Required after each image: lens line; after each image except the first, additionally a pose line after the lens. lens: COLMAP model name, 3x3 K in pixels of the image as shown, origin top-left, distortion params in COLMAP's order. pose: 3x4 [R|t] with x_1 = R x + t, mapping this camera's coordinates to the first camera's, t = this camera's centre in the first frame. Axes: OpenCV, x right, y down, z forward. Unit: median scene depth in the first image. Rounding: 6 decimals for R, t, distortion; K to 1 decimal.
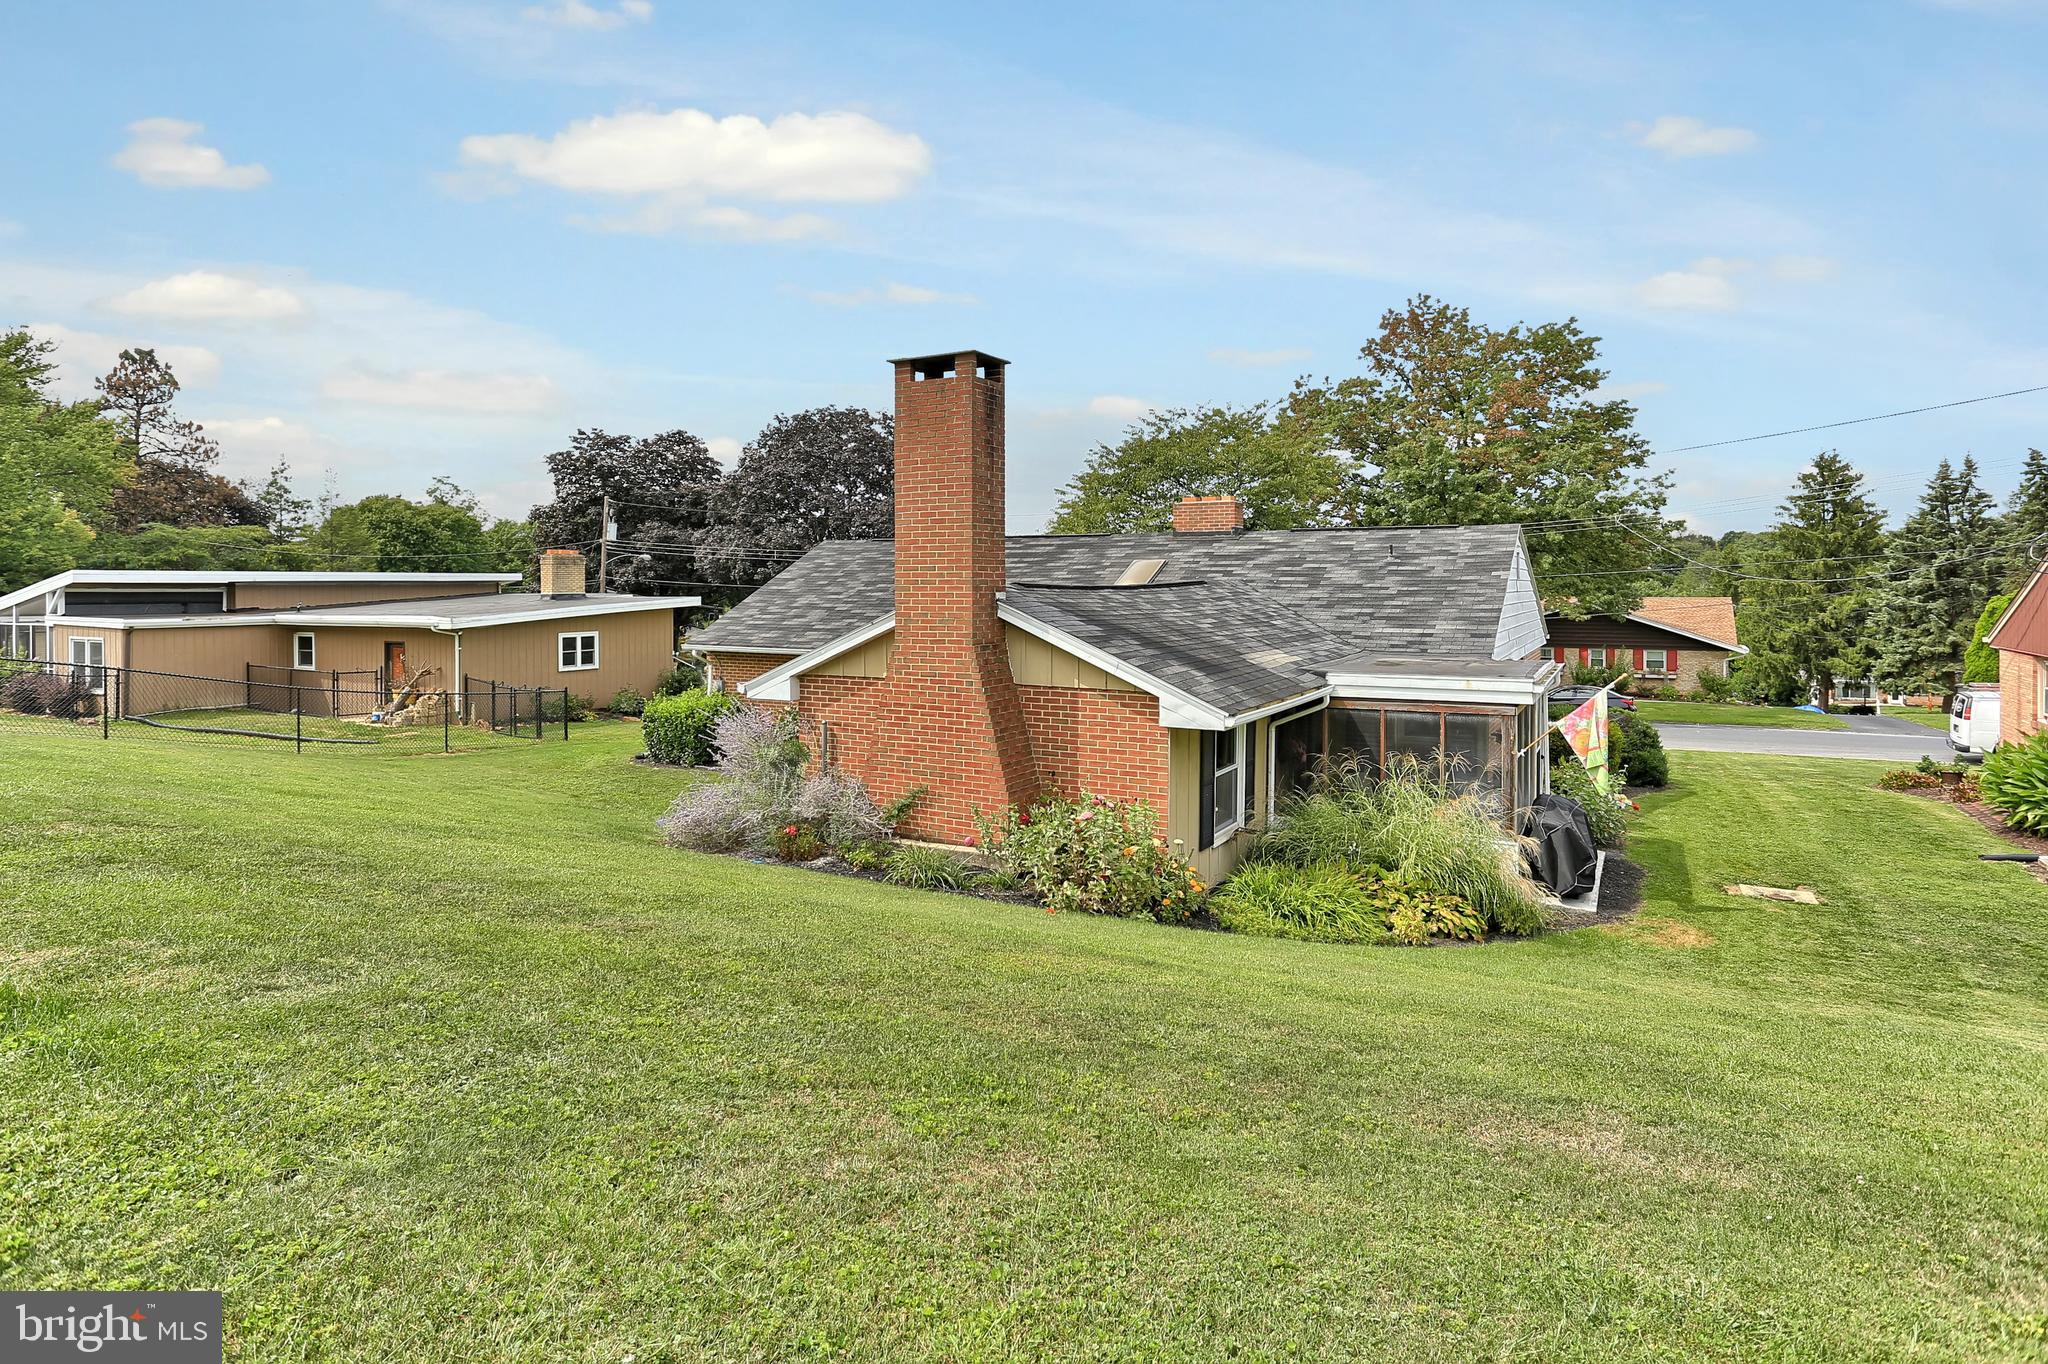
lens RADIAL K [[1004.8, 0, 1023.8], [0, 1004.8, 587.1], [0, 0, 1]] dist [-0.080776, 0.054253]
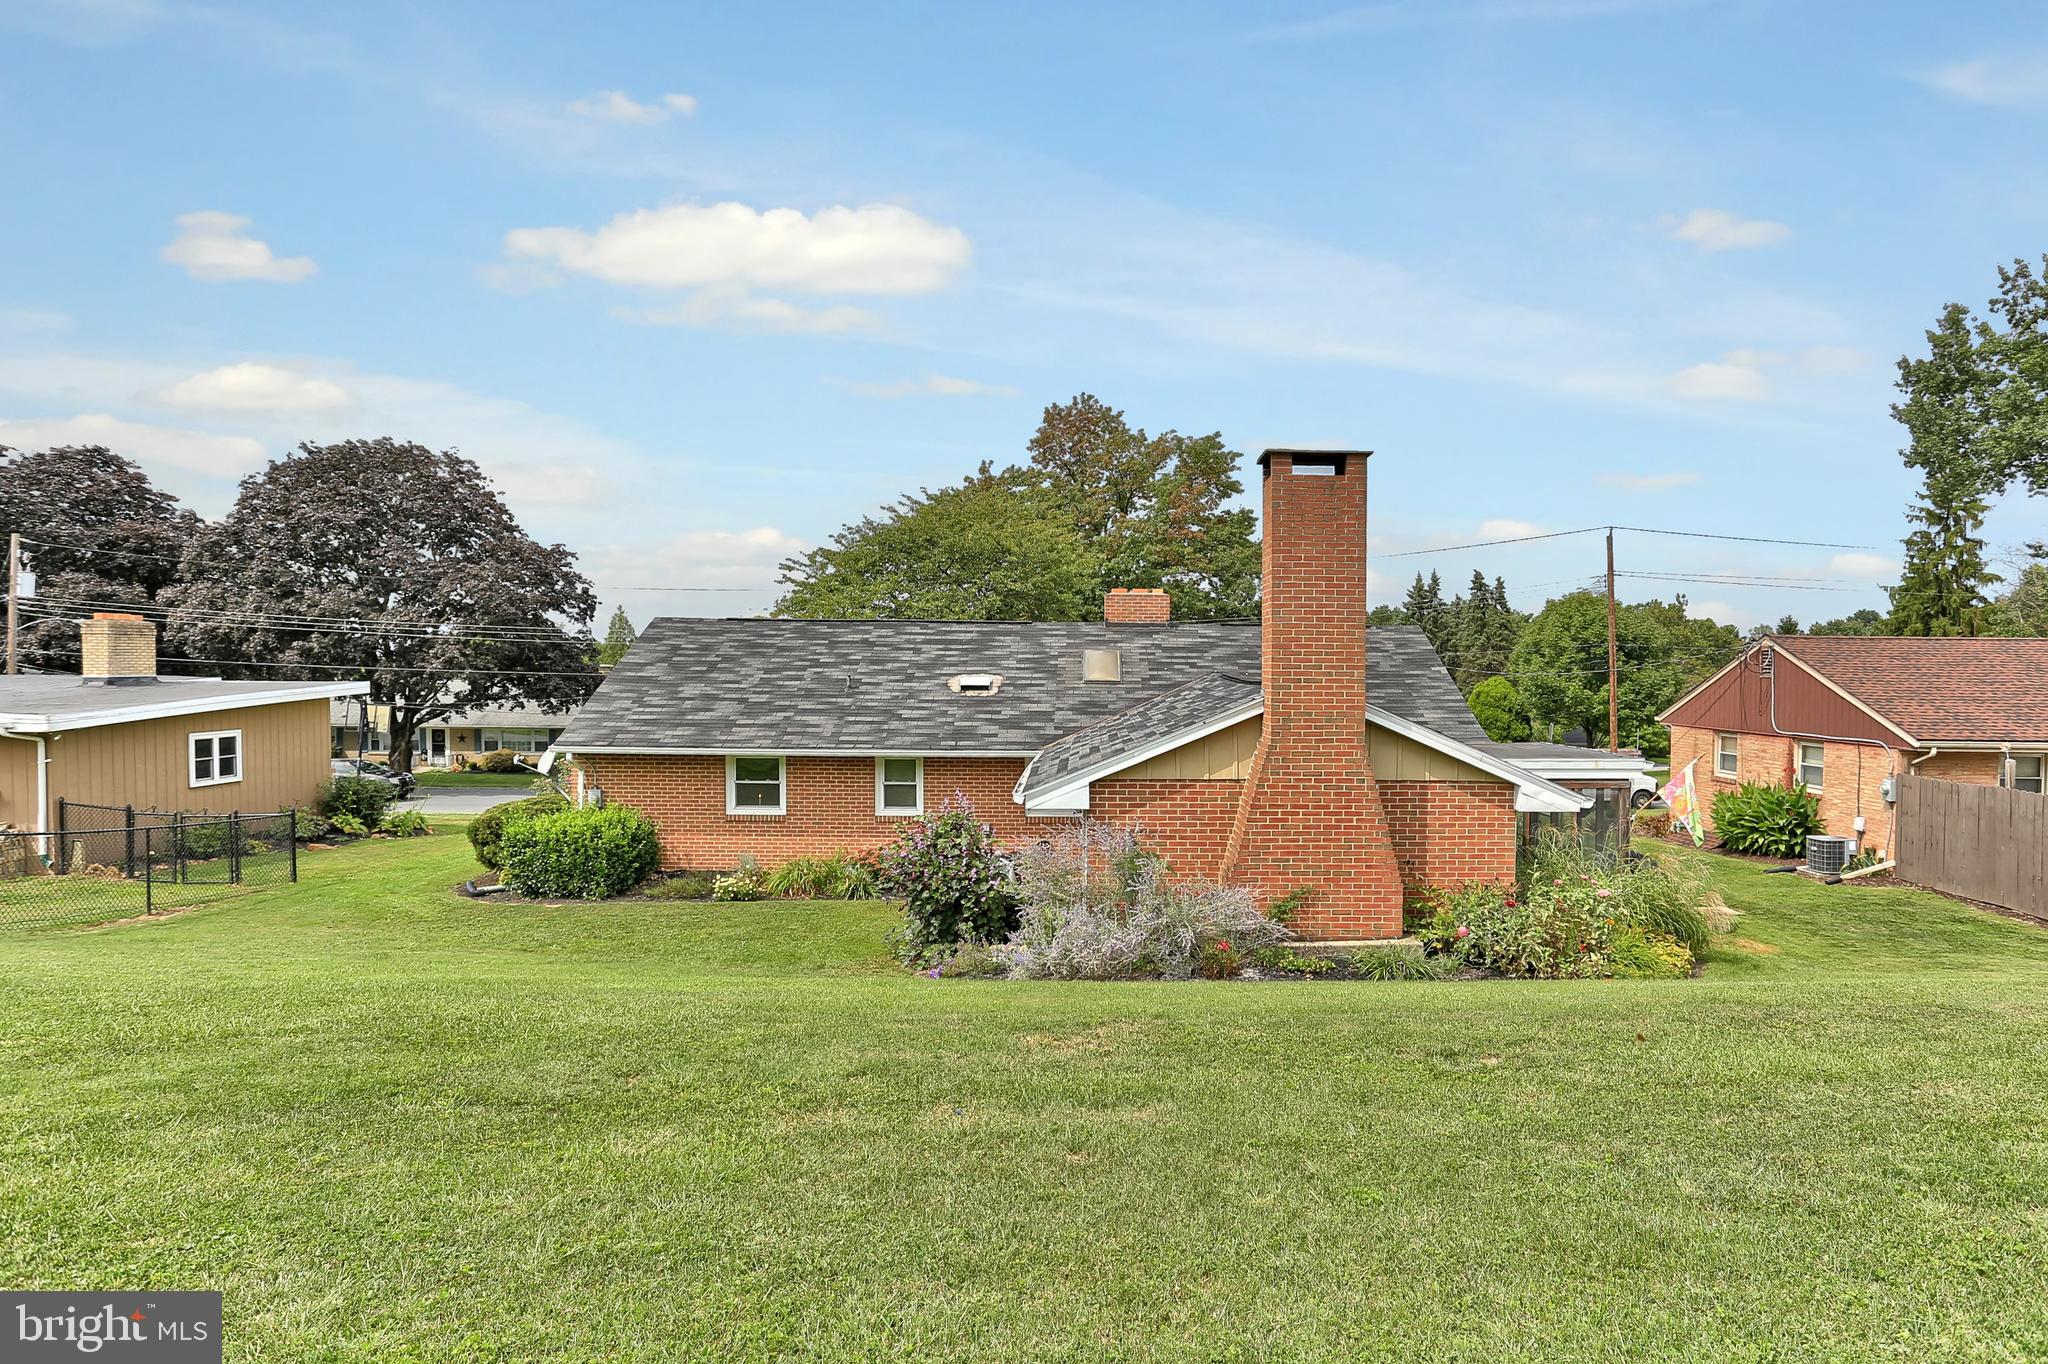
lens RADIAL K [[1043.6, 0, 991.4], [0, 1043.6, 701.6], [0, 0, 1]] dist [-0.000549, 0.000032]
pose [[0.894041, -0.005824, 0.447947, -0.283901], [-0.008993, 0.999481, 0.030943, -0.004517], [-0.447894, -0.031693, 0.893525, 0.073894]]
